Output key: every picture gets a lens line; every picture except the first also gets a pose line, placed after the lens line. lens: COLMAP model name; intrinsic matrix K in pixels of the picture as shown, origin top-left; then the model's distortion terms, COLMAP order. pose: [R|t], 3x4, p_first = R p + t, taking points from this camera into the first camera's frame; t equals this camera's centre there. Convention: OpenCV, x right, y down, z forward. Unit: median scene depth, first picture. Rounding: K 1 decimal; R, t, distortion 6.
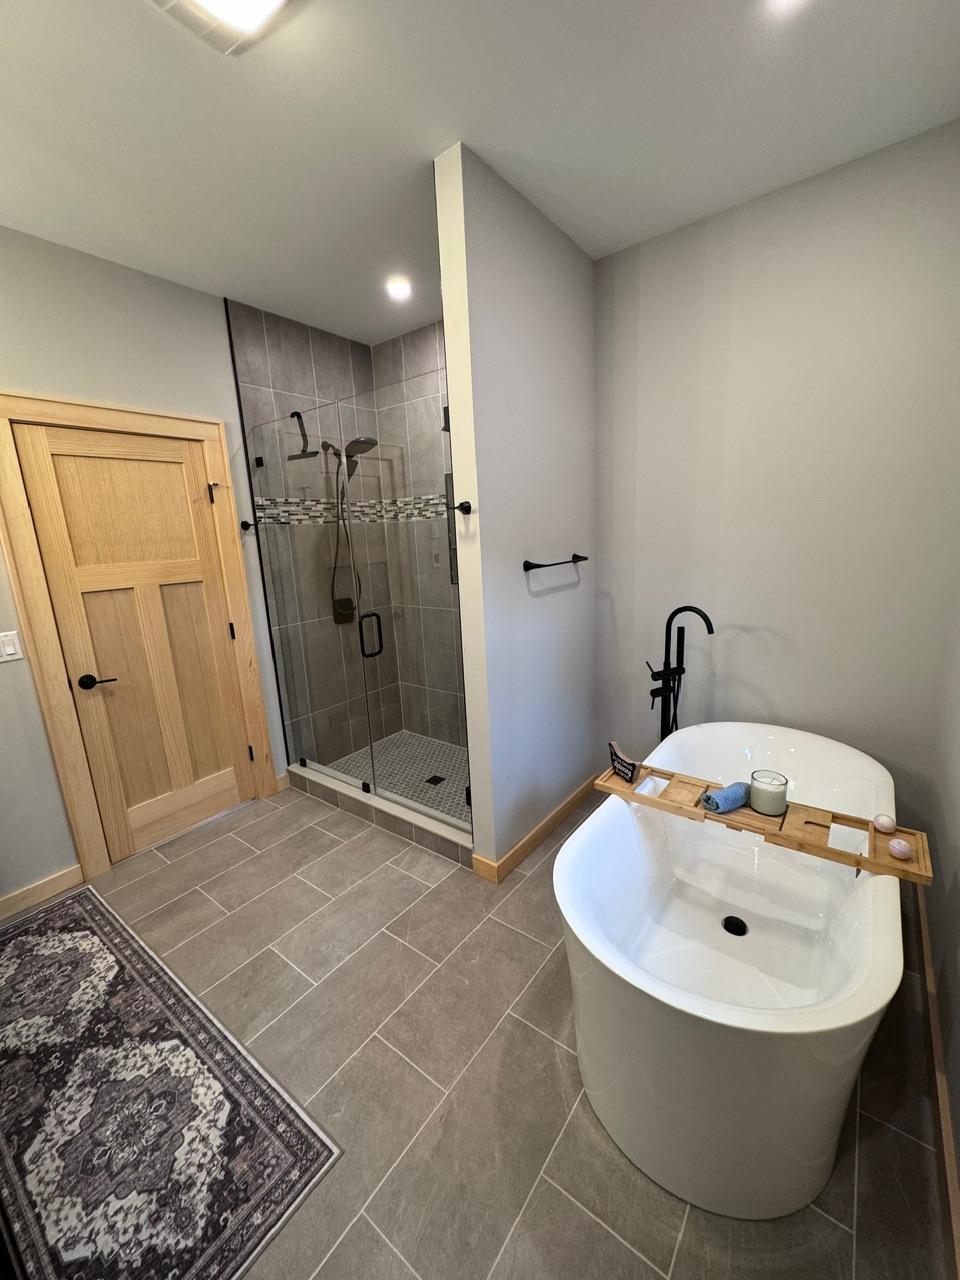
lens RADIAL K [[511.9, 0, 480.0], [0, 511.9, 640.0], [0, 0, 1]] dist [0.003741, 0.000255]
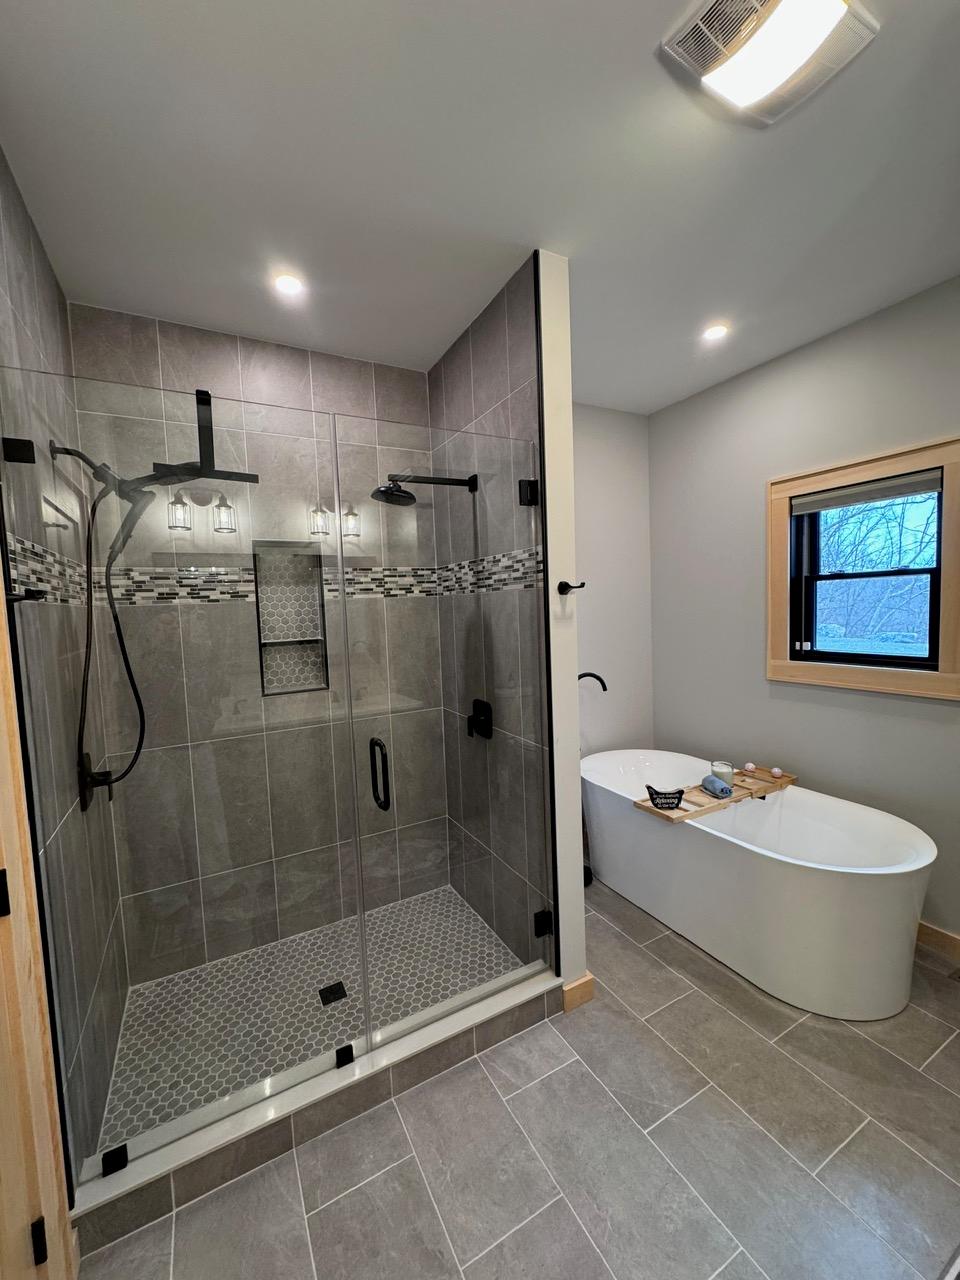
lens RADIAL K [[511.9, 0, 480.0], [0, 511.9, 640.0], [0, 0, 1]] dist [0.003741, 0.000255]
pose [[0.403939, -0.031390, 0.914247, -1.206124], [0.209364, 0.976057, -0.058991, -0.175495], [-0.890505, 0.215240, 0.400840, 0.972760]]
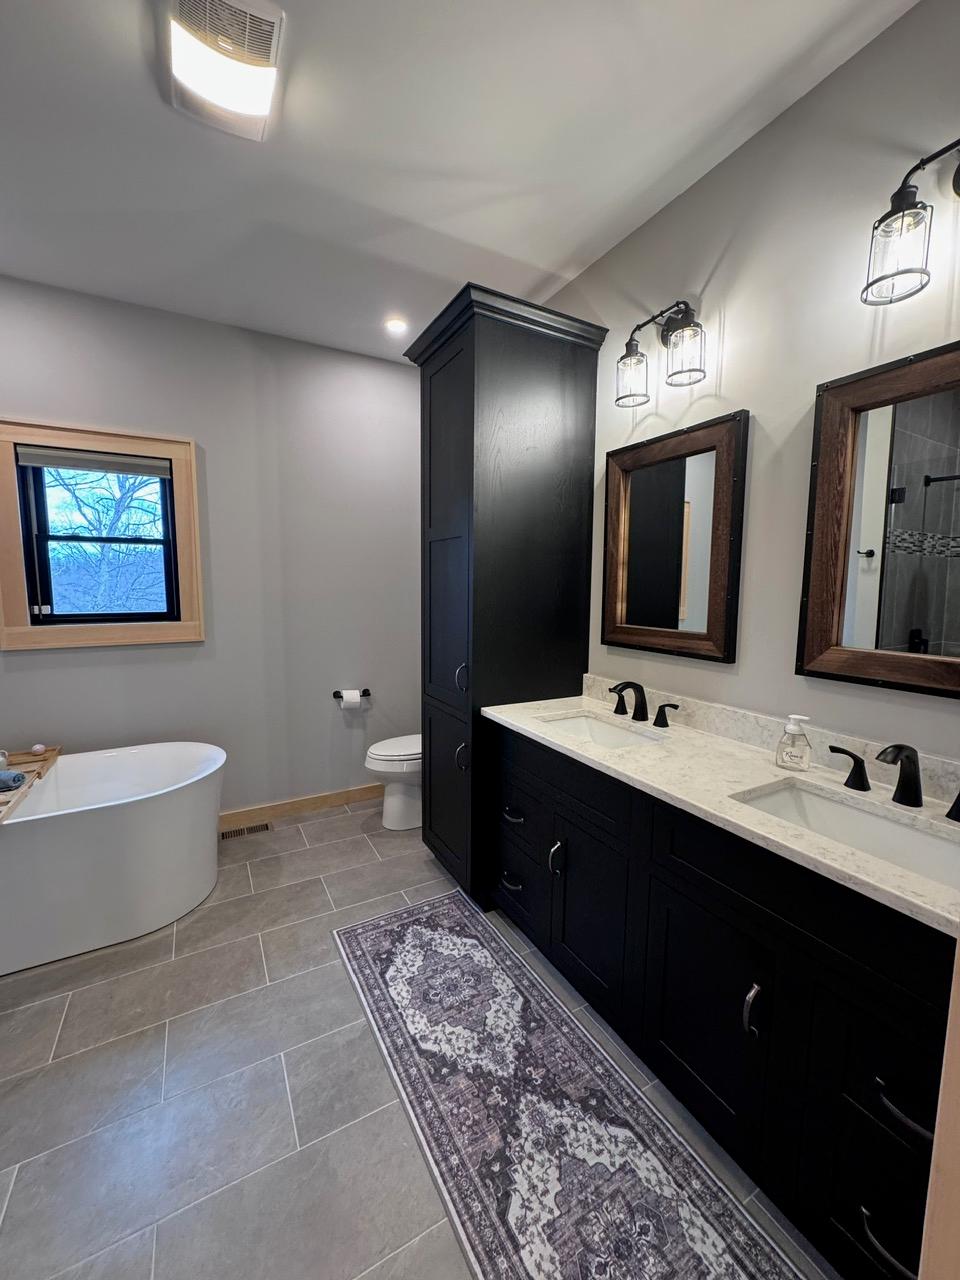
lens RADIAL K [[511.9, 0, 480.0], [0, 511.9, 640.0], [0, 0, 1]] dist [0.003741, 0.000255]
pose [[-0.915424, 0.004278, 0.402467, -1.104715], [0.126887, 0.952021, 0.278488, -0.213812], [-0.381966, 0.306003, -0.872046, 1.598626]]
